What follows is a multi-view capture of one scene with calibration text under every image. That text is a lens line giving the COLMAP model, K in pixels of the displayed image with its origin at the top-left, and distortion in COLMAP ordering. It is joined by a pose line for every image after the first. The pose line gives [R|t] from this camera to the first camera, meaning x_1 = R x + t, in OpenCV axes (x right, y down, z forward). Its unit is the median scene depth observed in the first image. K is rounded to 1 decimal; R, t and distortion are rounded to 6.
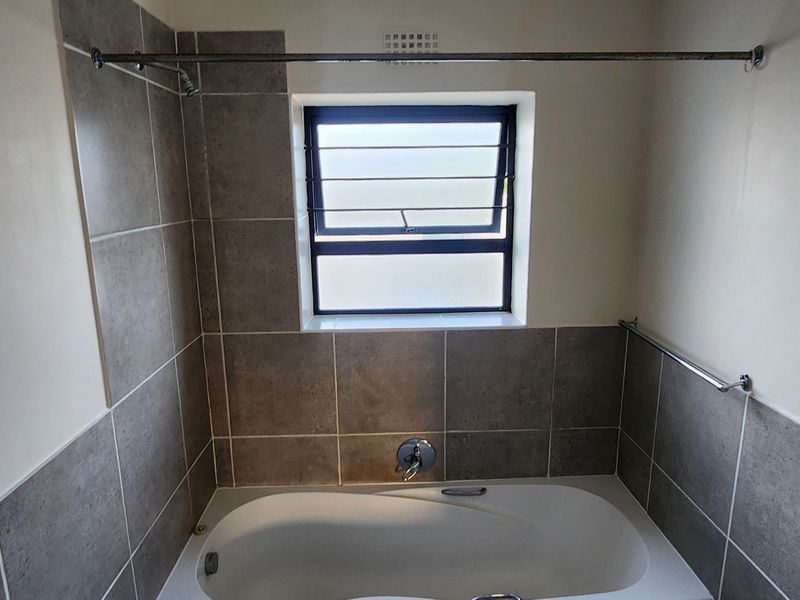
lens RADIAL K [[525.7, 0, 400.0], [0, 525.7, 301.2], [0, 0, 1]] dist [0.007776, -0.005483]
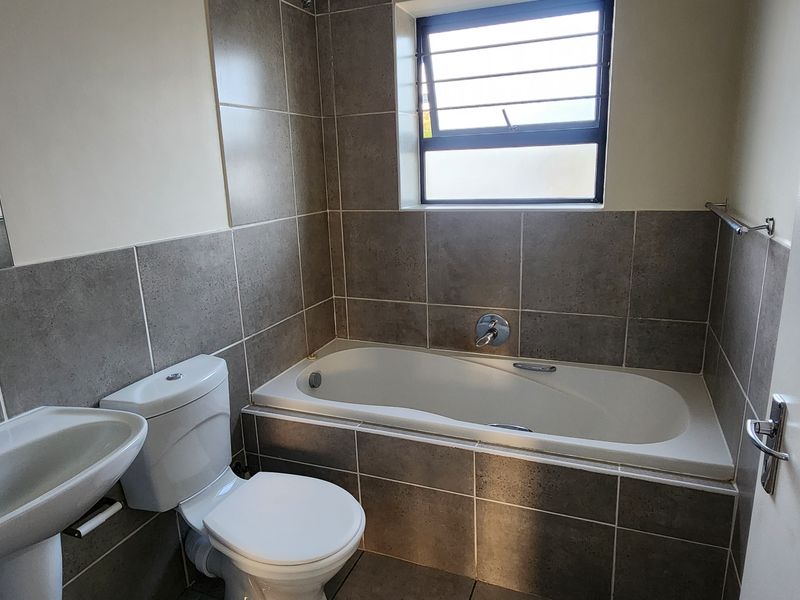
lens RADIAL K [[525.7, 0, 412.7], [0, 525.7, 299.3], [0, 0, 1]] dist [0.007776, -0.005483]
pose [[0.911993, 0.076709, -0.402970, 0.323296], [-0.064550, 0.996957, 0.043693, 0.197486], [0.405096, -0.013836, 0.914169, -0.075893]]
